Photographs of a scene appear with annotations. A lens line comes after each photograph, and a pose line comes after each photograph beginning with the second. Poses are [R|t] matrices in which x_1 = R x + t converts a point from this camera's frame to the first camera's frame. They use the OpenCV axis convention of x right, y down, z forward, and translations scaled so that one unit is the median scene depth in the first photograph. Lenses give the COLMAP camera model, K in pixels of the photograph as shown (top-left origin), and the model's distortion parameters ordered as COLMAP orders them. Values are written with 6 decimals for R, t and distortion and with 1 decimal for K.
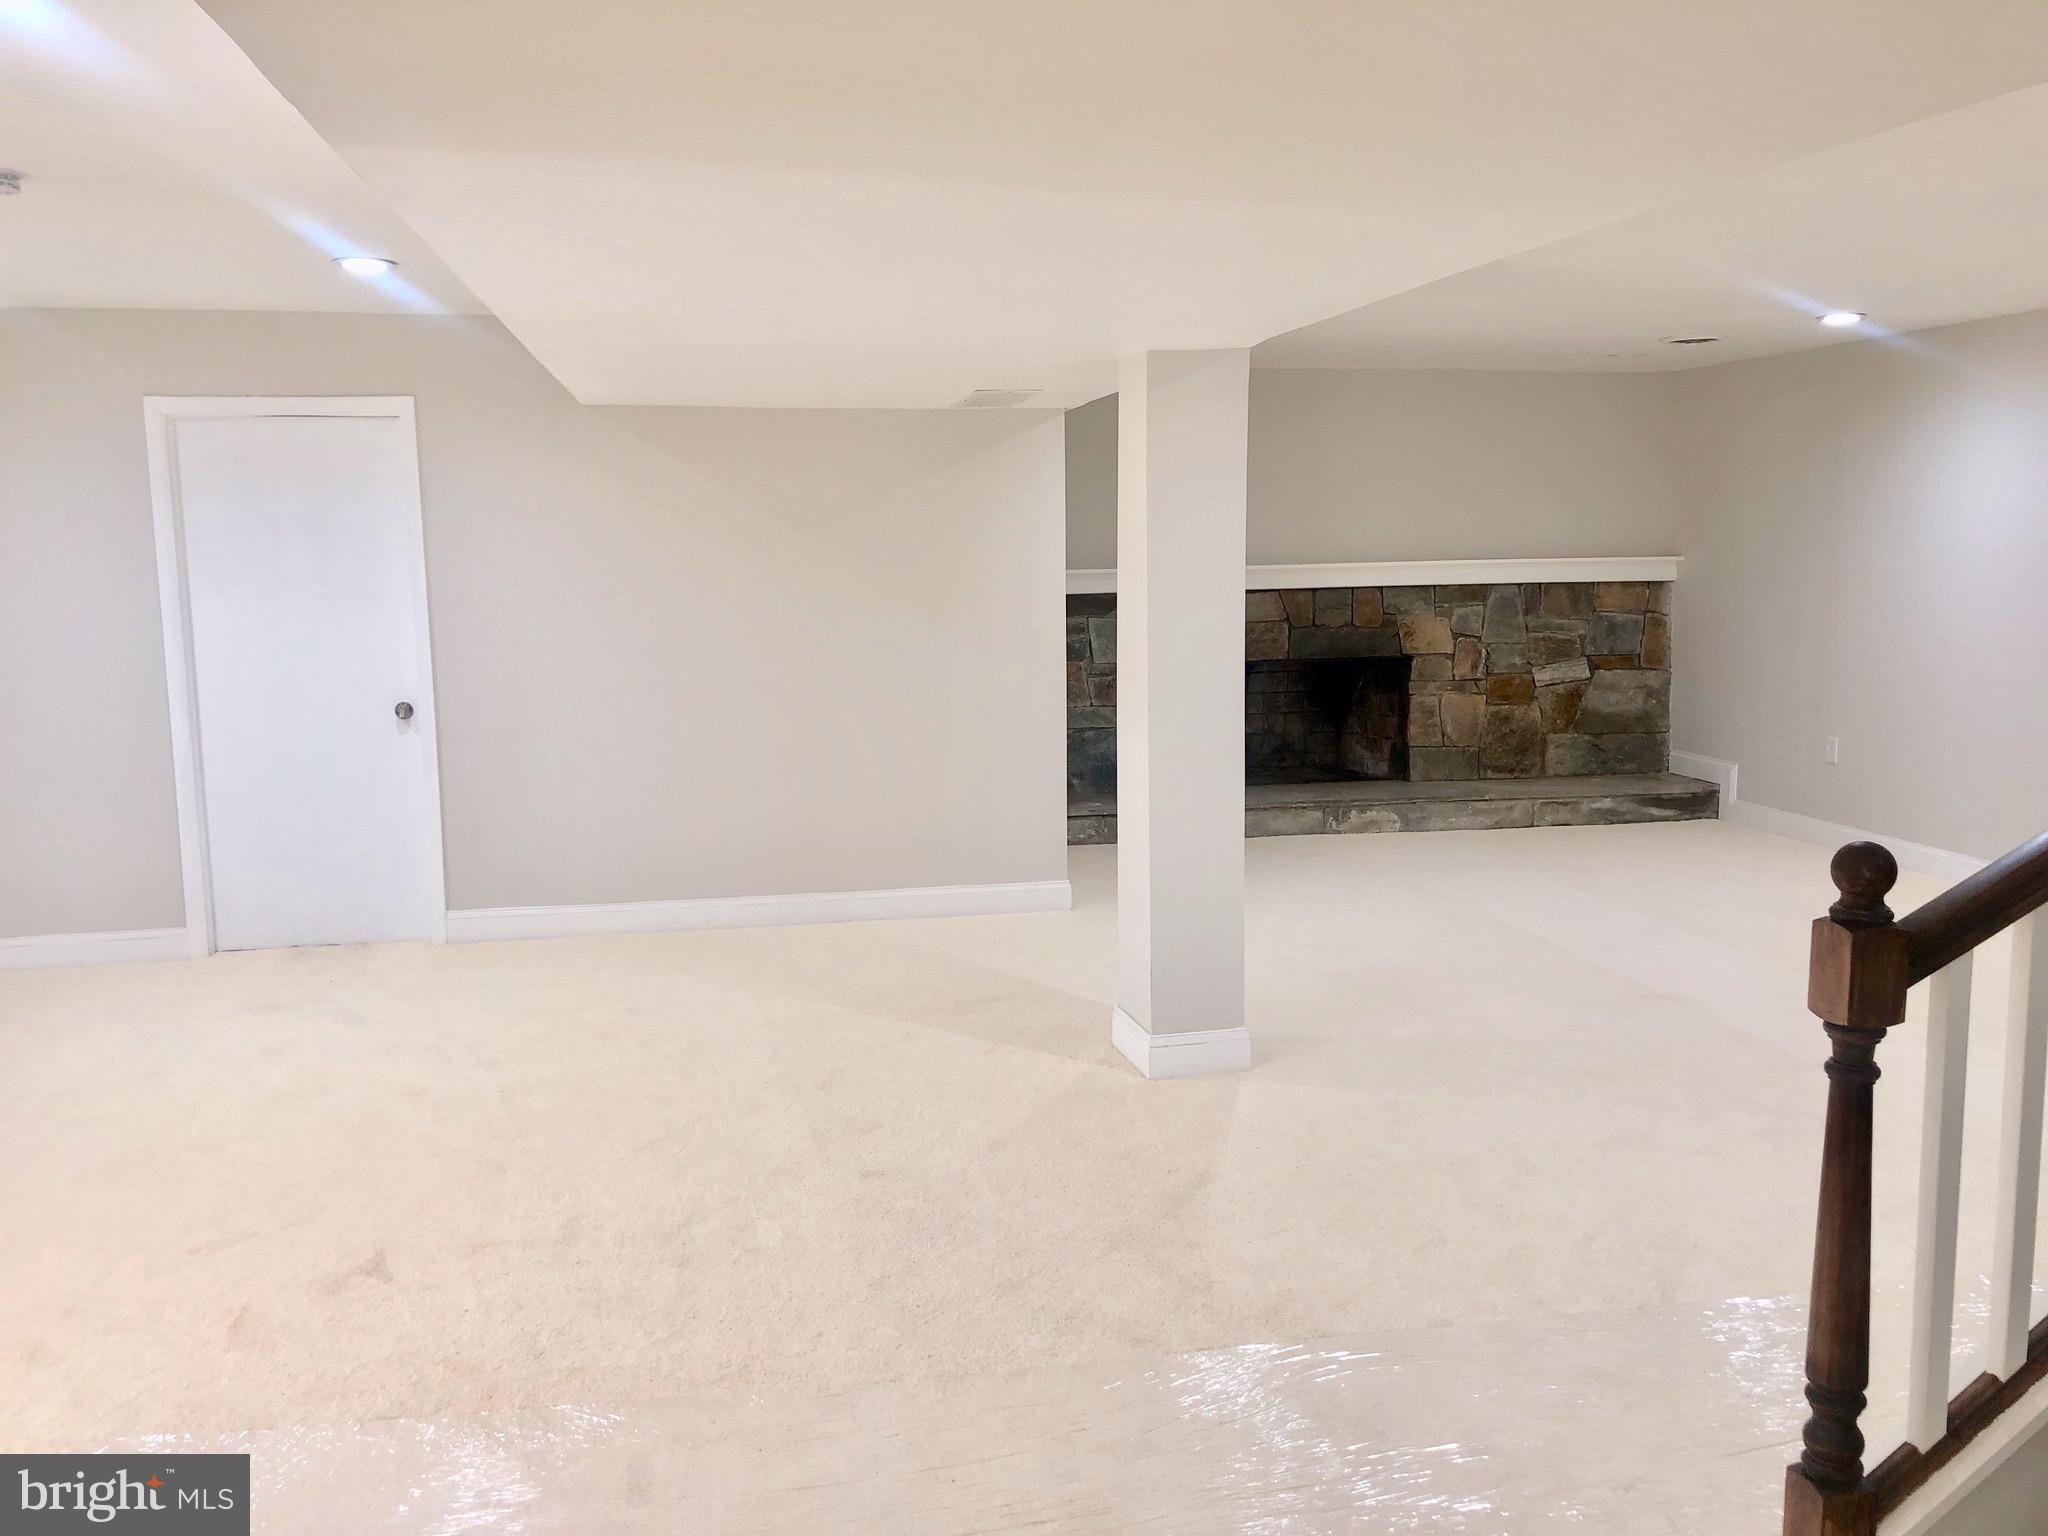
lens RADIAL K [[1688.7, 0, 1013.0], [0, 1688.7, 749.3], [0, 0, 1]] dist [0.088678, -0.155965]
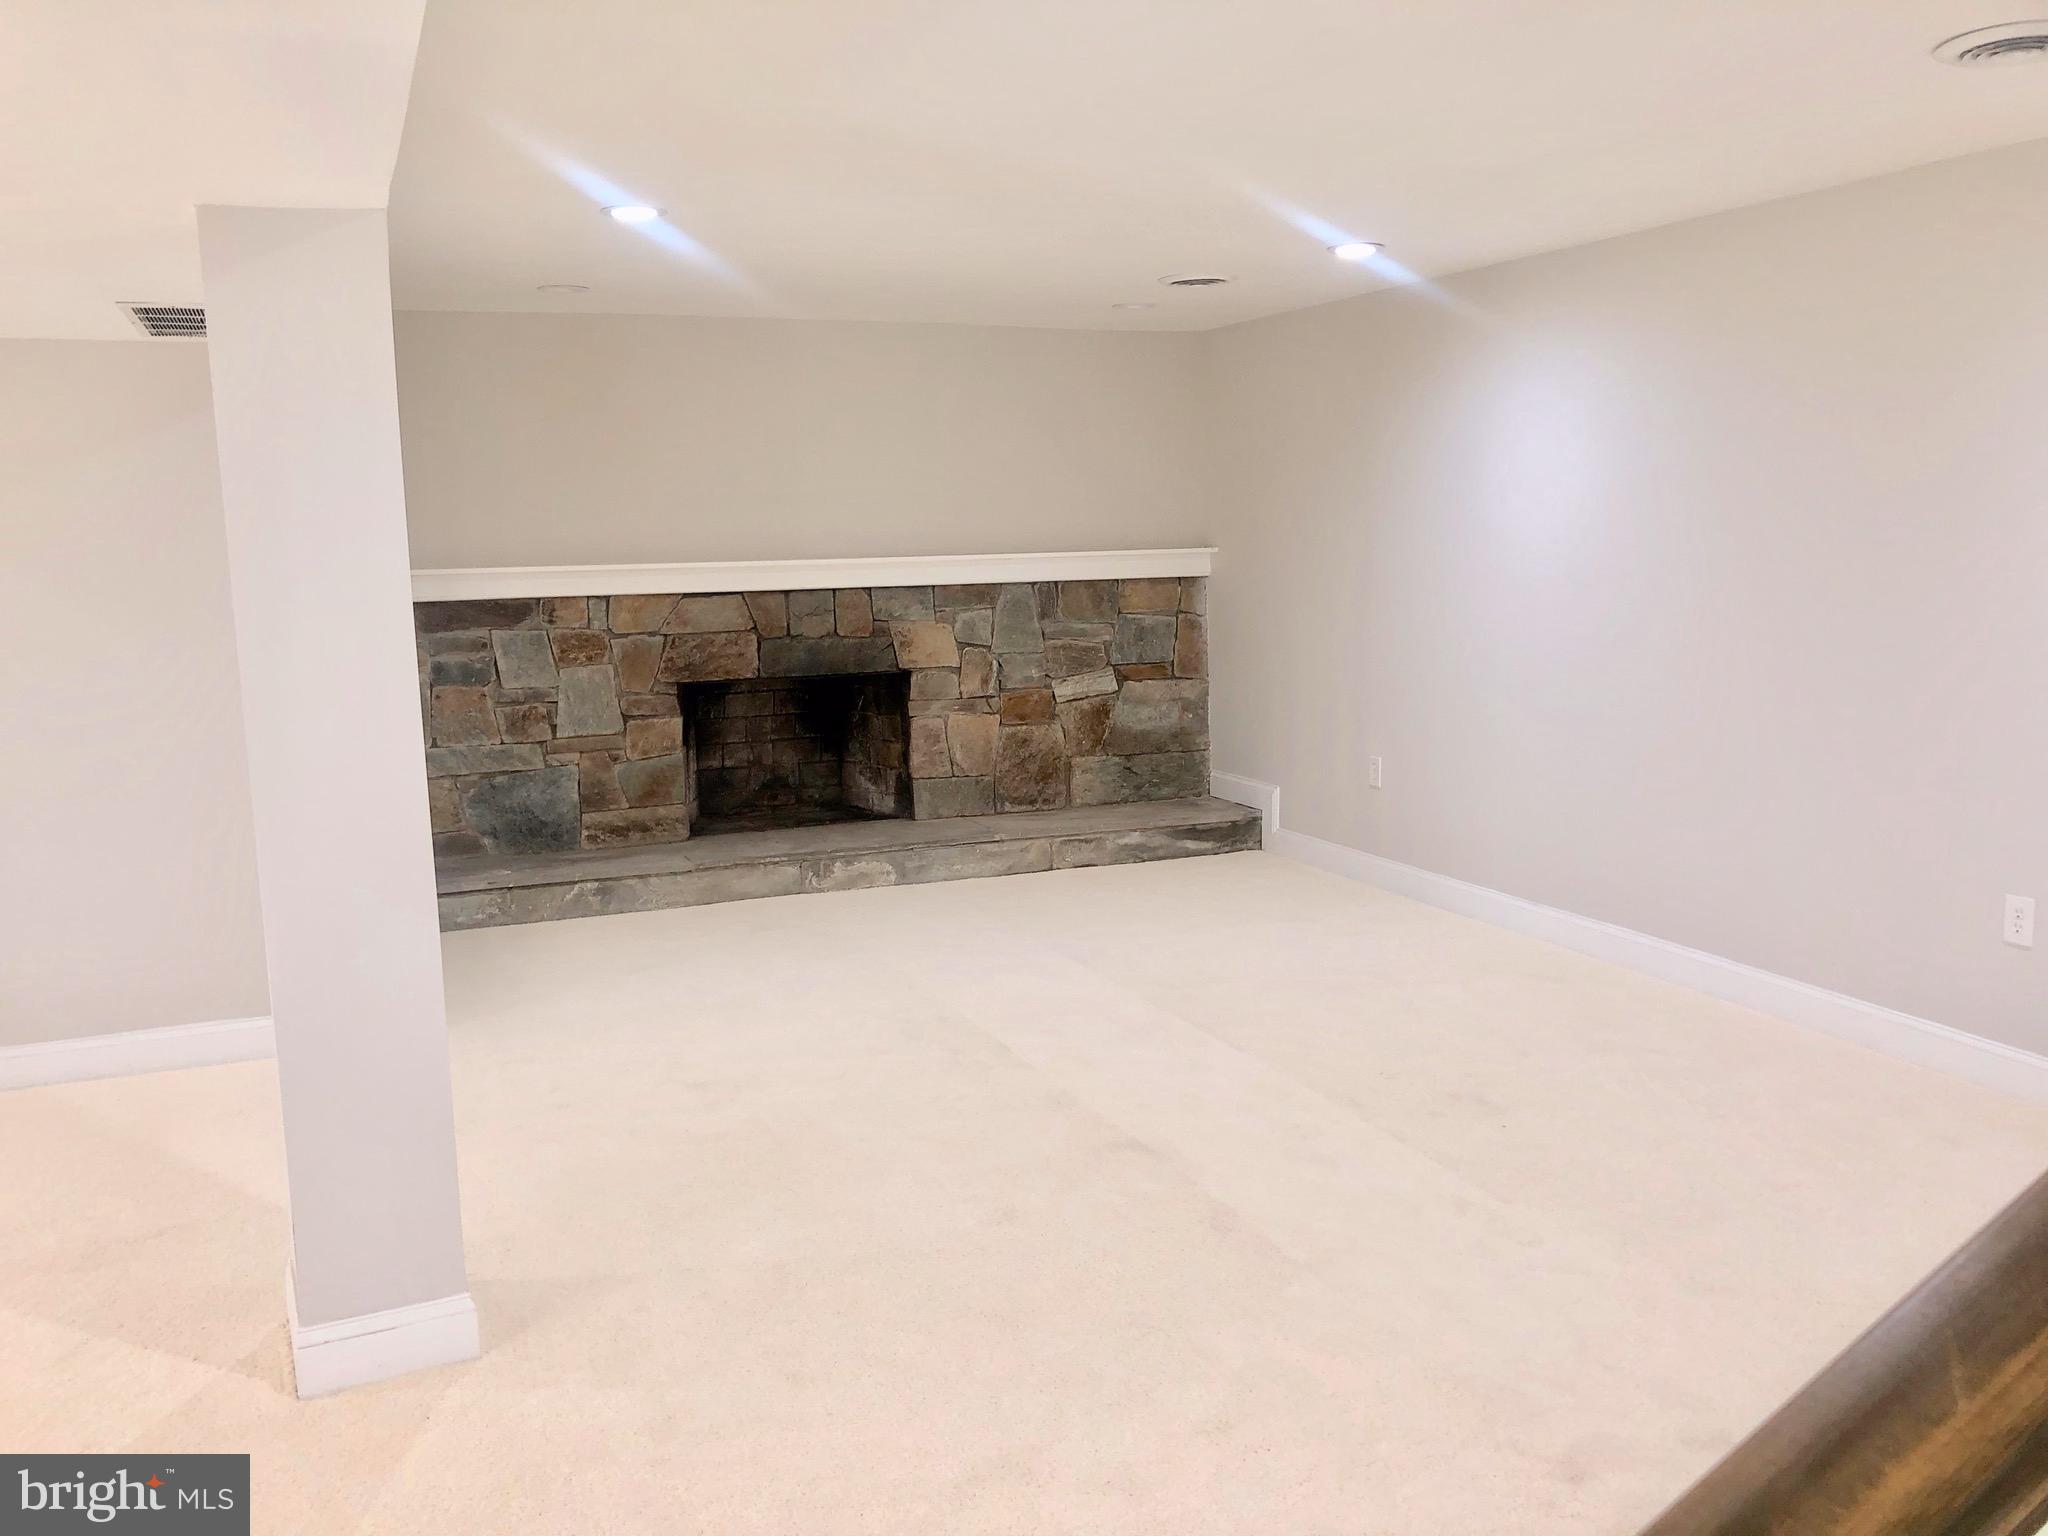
lens RADIAL K [[1688.7, 0, 989.8], [0, 1688.7, 775.0], [0, 0, 1]] dist [0.088678, -0.155965]
pose [[0.980802, -0.034960, 0.191849, 0.113781], [0.031464, 0.999279, 0.021240, -0.020271], [-0.192453, -0.014796, 0.981195, 0.180100]]
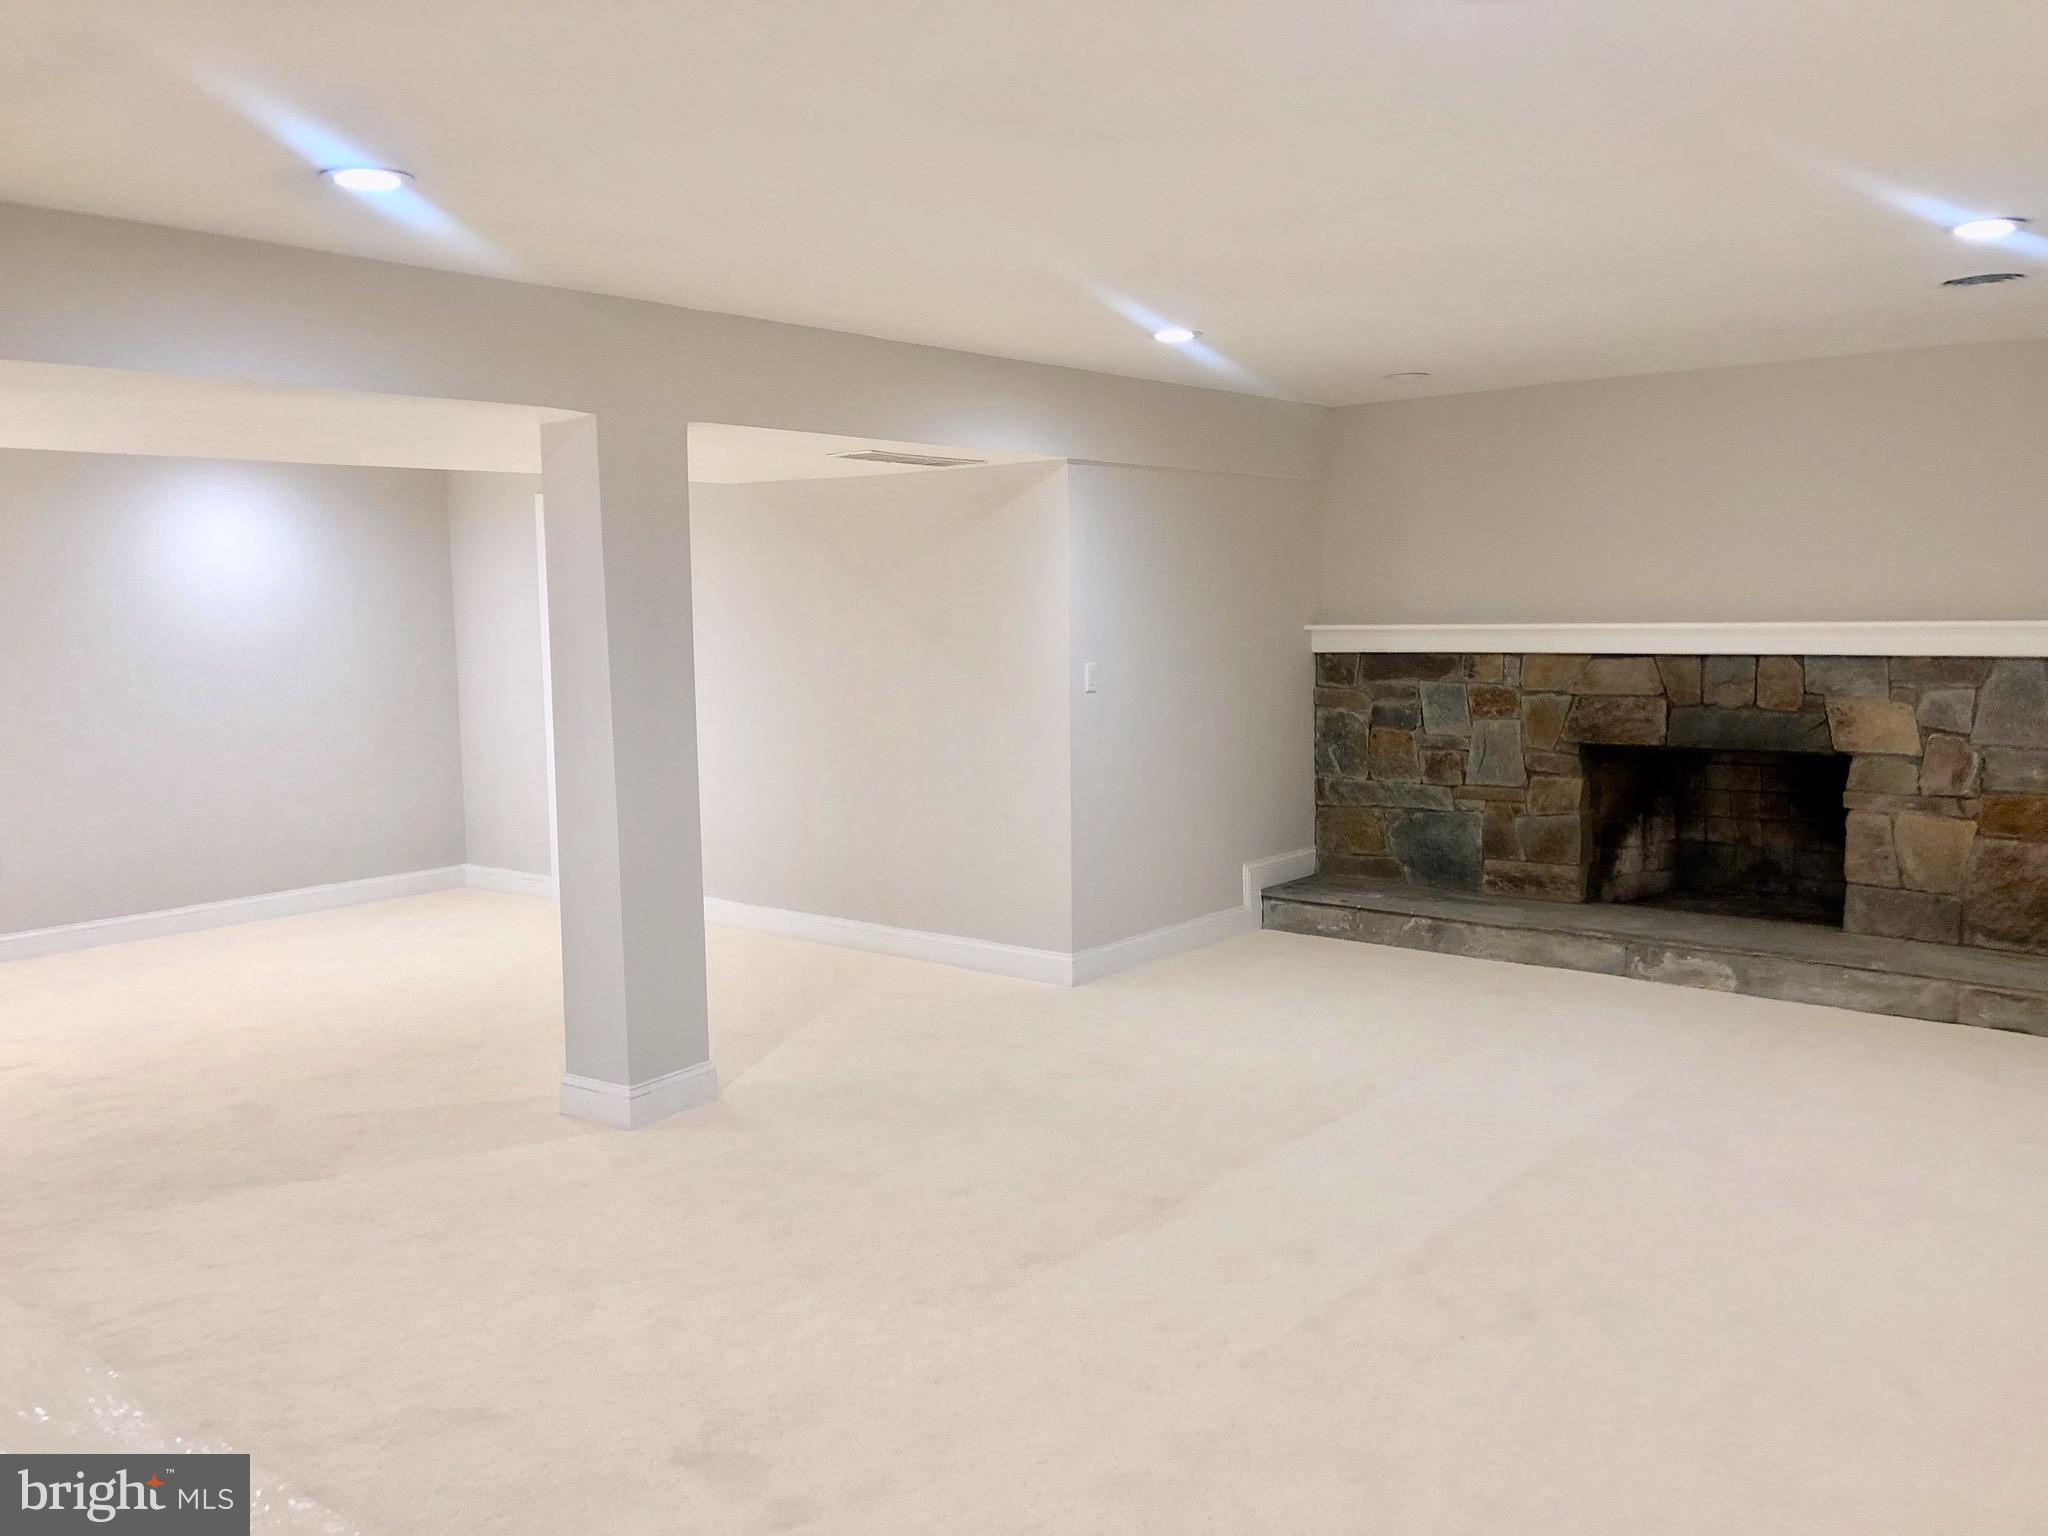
lens RADIAL K [[1688.7, 0, 1034.7], [0, 1688.7, 789.3], [0, 0, 1]] dist [0.088678, -0.155965]
pose [[0.632085, 0.090065, -0.769647, 0.574640], [-0.089382, 0.995067, 0.043038, -0.041385], [0.769727, 0.041588, 0.637018, 0.290104]]
